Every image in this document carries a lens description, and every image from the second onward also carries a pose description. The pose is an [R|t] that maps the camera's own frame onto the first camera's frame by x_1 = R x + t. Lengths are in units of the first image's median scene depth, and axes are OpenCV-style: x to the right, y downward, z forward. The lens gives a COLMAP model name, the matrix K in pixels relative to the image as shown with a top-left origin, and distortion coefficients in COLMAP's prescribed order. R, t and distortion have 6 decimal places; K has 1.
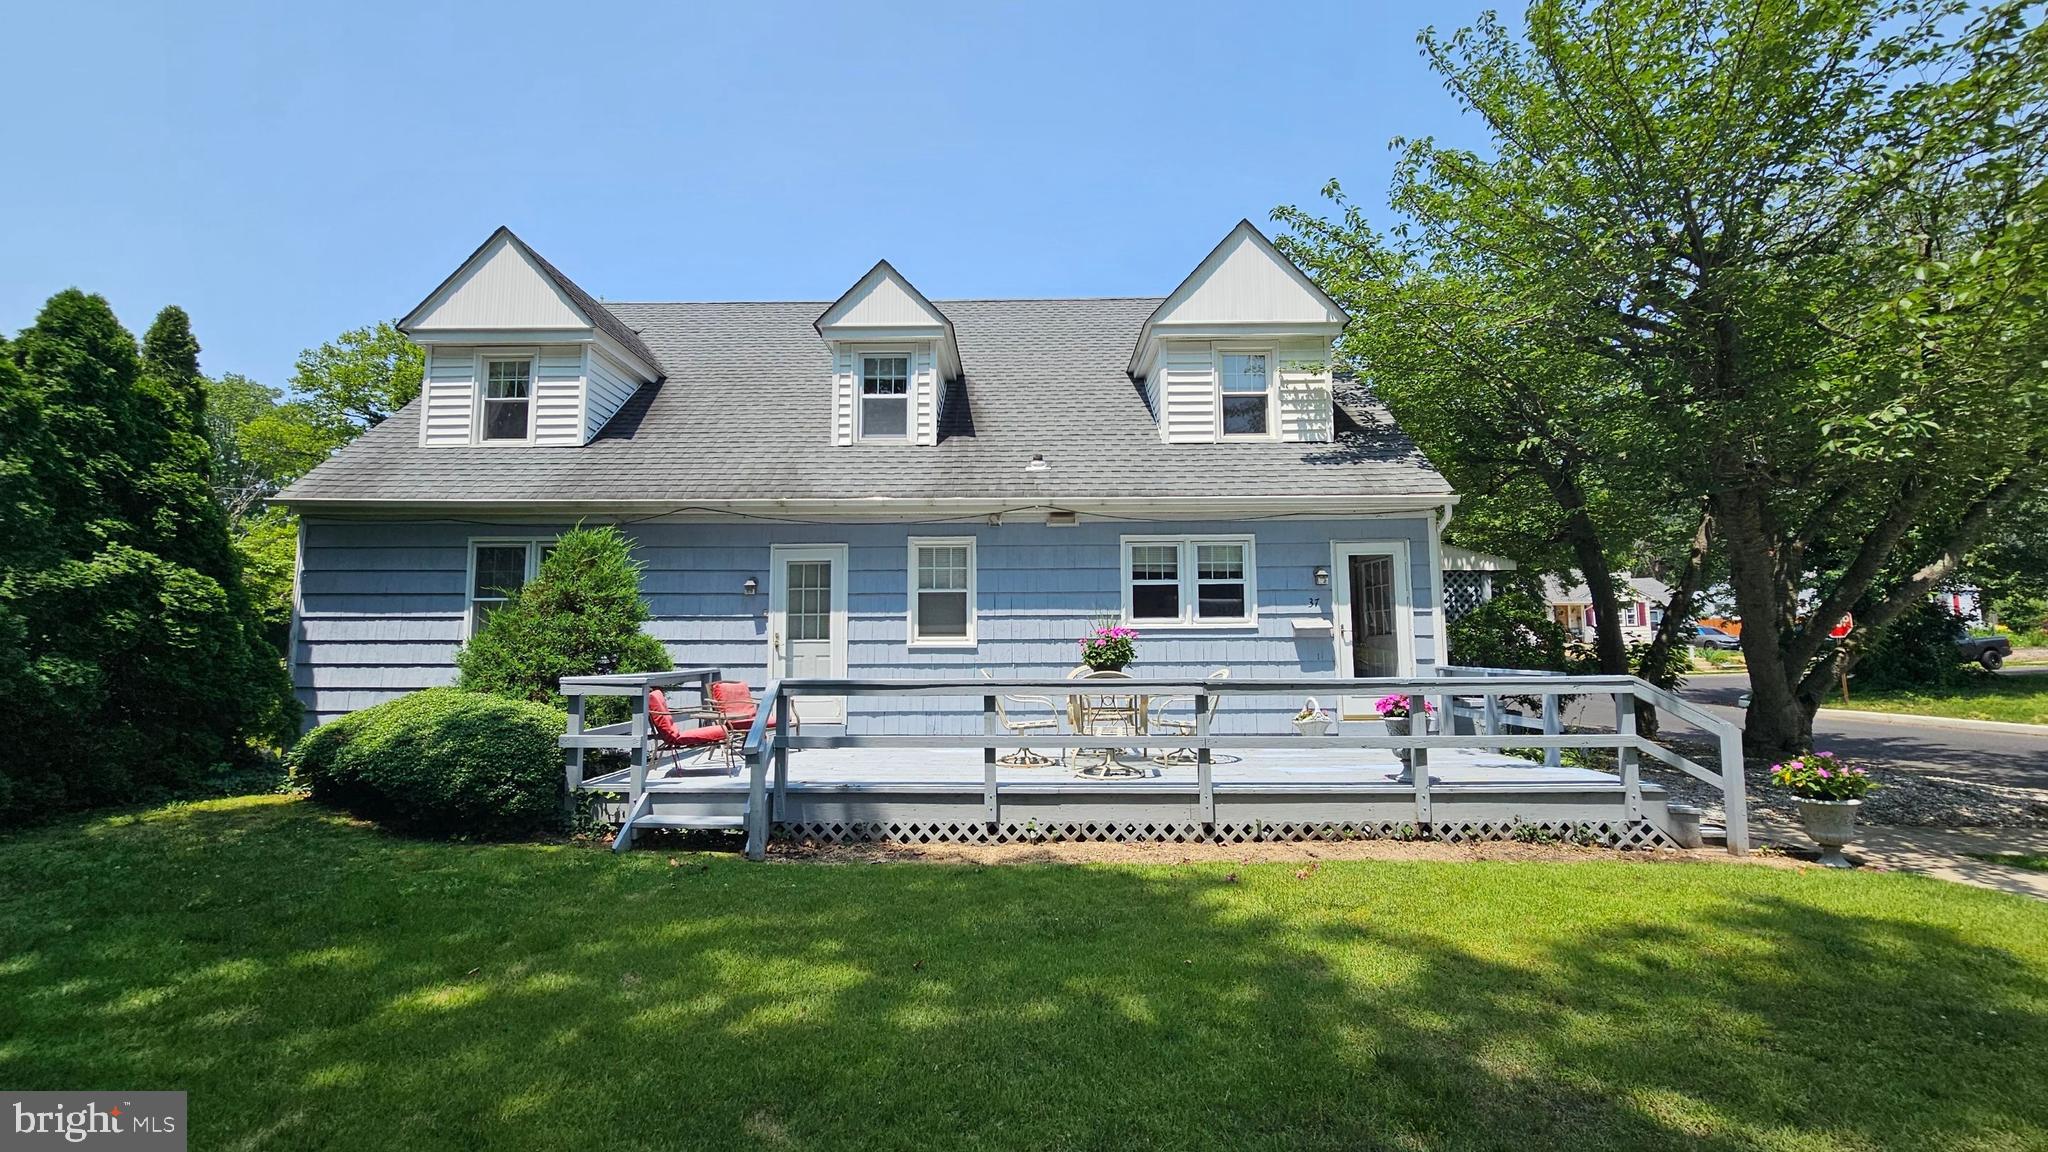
lens RADIAL K [[838.9, 0, 1024.0], [0, 838.9, 576.0], [0, 0, 1]] dist [-0.009437, 0.000023]
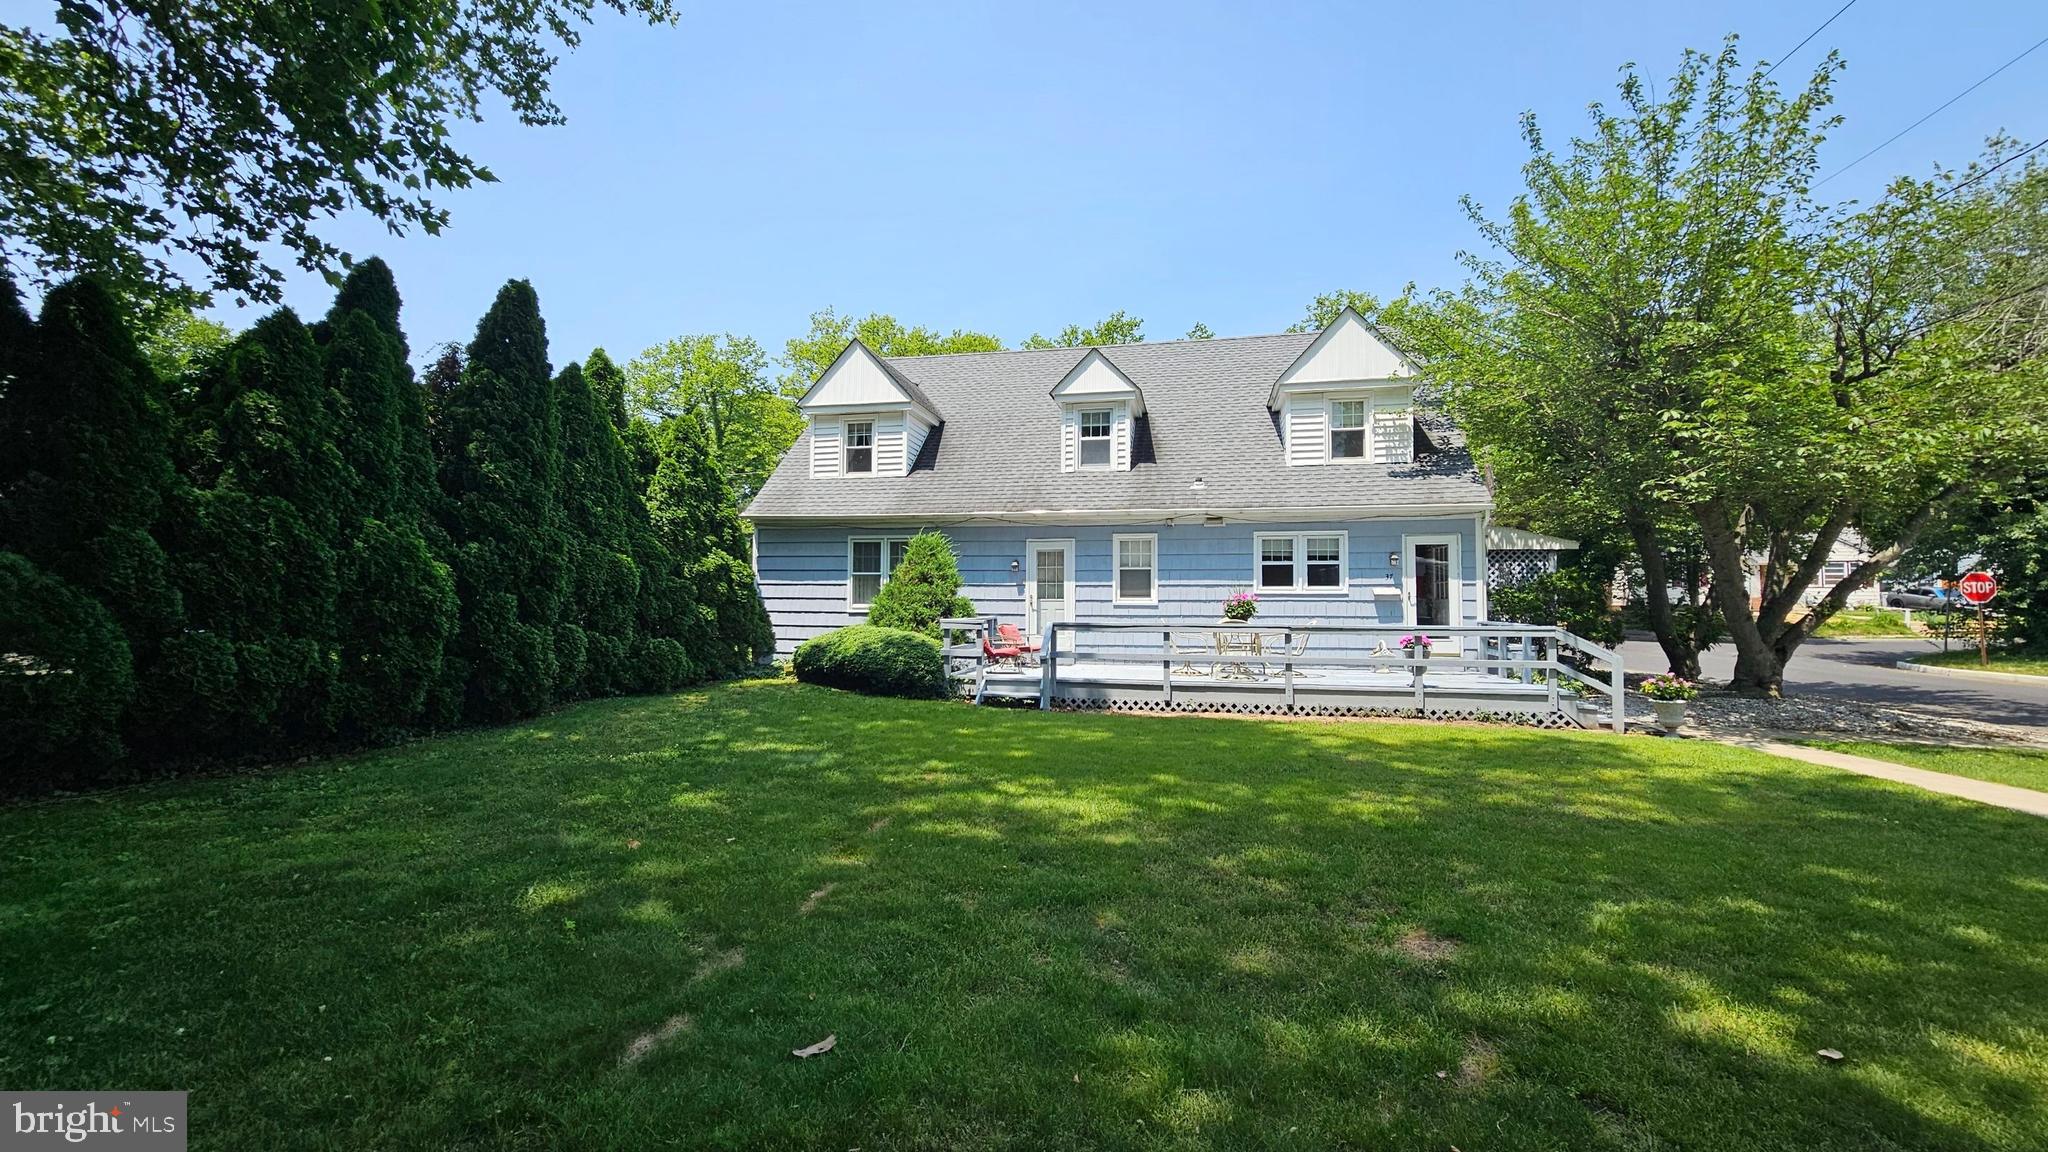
lens RADIAL K [[838.9, 0, 1024.0], [0, 838.9, 576.0], [0, 0, 1]] dist [-0.009437, 0.000023]
pose [[0.978716, 0.002713, -0.205203, 0.020226], [0.008087, 0.998626, 0.051770, -0.051120], [0.205061, -0.052328, 0.977349, -0.569415]]
